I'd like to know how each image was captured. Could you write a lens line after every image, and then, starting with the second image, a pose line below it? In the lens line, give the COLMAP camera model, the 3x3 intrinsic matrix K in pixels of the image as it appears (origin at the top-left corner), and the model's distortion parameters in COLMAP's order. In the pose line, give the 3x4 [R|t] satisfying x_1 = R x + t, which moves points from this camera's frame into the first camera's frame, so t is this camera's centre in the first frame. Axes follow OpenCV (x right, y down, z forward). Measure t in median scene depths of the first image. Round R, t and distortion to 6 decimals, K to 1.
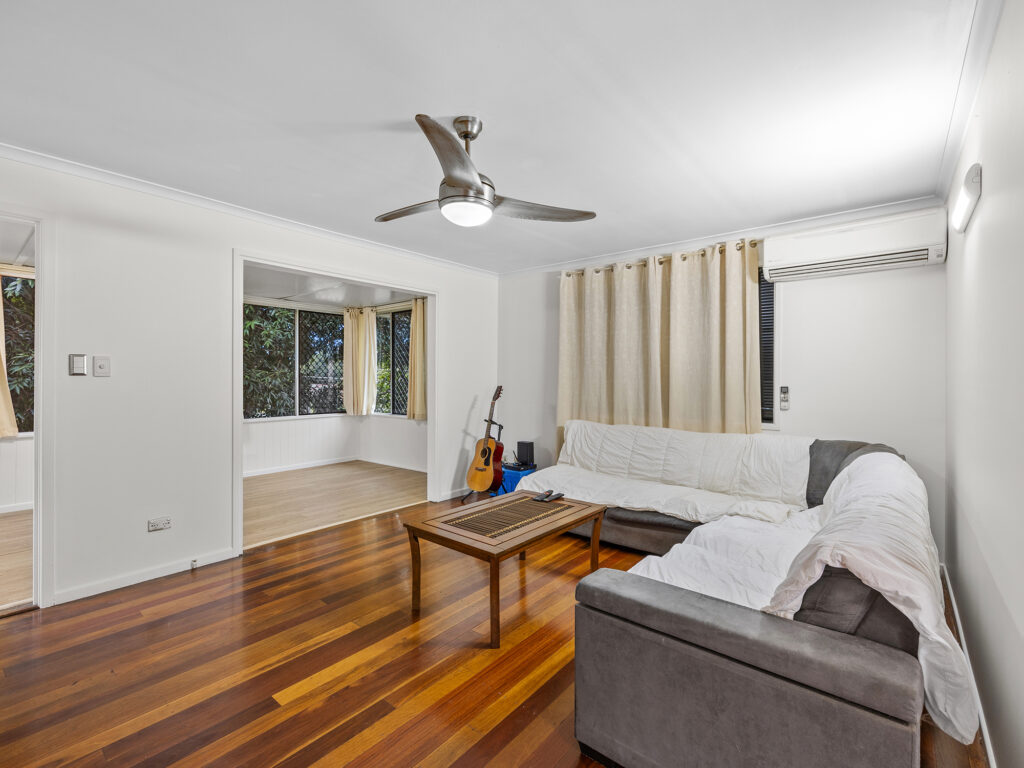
lens RADIAL K [[493.8, 0, 508.2], [0, 493.8, 378.9], [0, 0, 1]] dist [-0.002774, -0.000068]
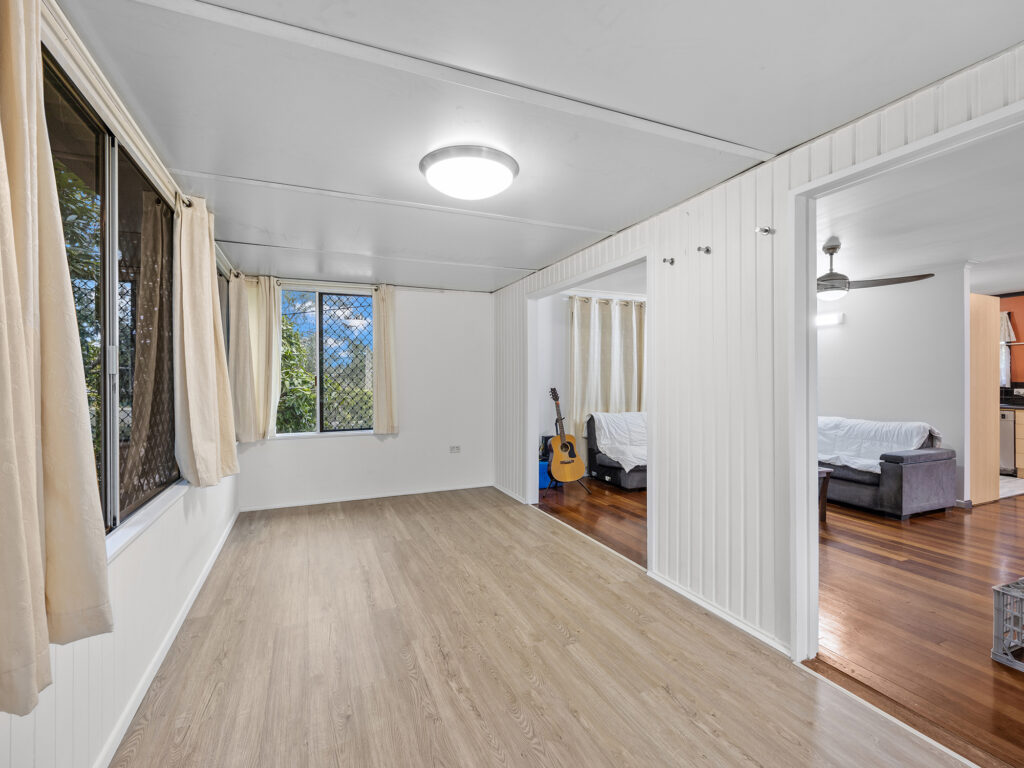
lens RADIAL K [[464.4, 0, 510.3], [0, 464.4, 380.6], [0, 0, 1]] dist [-0.001975, 0.000099]
pose [[0.460841, -0.025066, 0.887129, -1.135652], [0.020470, 0.999635, 0.017611, -0.032474], [-0.887247, 0.010044, 0.461186, 0.641383]]
